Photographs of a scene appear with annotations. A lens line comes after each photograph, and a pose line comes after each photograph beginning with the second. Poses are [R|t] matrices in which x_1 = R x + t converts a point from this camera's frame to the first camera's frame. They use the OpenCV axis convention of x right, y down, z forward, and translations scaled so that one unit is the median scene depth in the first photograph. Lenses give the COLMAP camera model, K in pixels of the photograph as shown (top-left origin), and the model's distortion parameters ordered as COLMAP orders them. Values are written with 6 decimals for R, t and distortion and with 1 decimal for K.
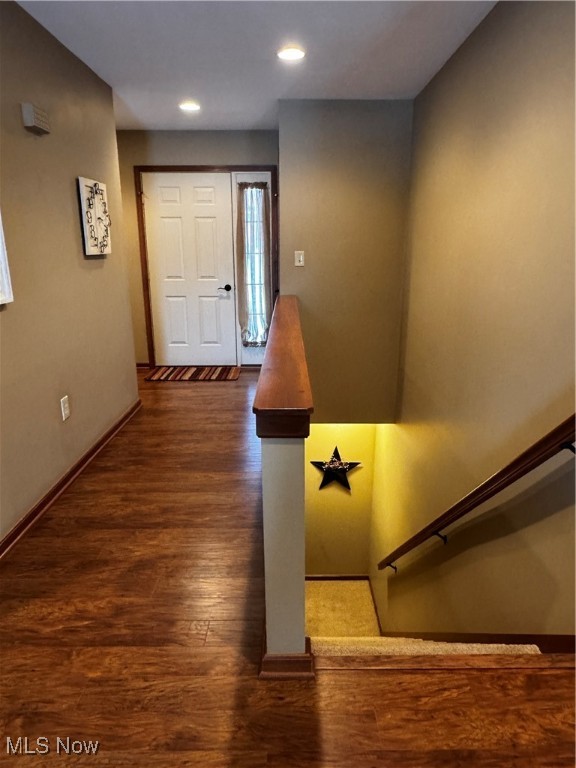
lens RADIAL K [[503.1, 0, 289.7], [0, 503.1, 384.7], [0, 0, 1]] dist [0.000383, -0.001950]
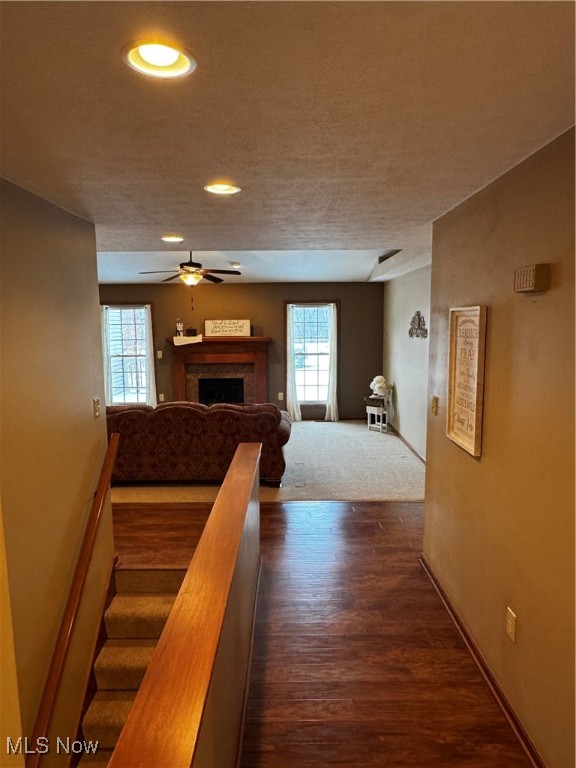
lens RADIAL K [[503.1, 0, 287.5], [0, 503.1, 385.4], [0, 0, 1]] dist [0.000383, -0.001950]
pose [[-0.999960, 0.005637, 0.006930, -0.115835], [0.007883, 0.921738, 0.387733, -0.636912], [-0.004202, 0.387772, -0.921746, 1.675998]]
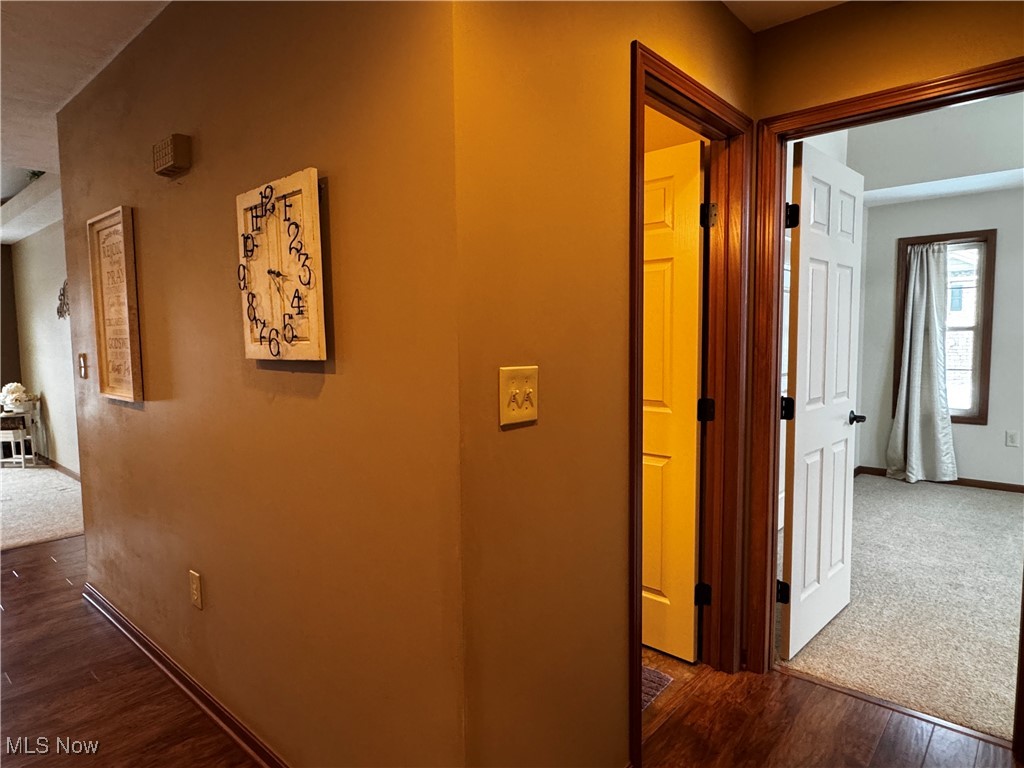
lens RADIAL K [[616.0, 0, 514.0], [0, 616.0, 384.3], [0, 0, 1]] dist [-0.003580, 0.000094]
pose [[-0.668222, 0.066453, -0.740988, -0.168880], [-0.186636, 0.949178, 0.253433, -0.497374], [0.720171, 0.307645, -0.621859, 1.794715]]
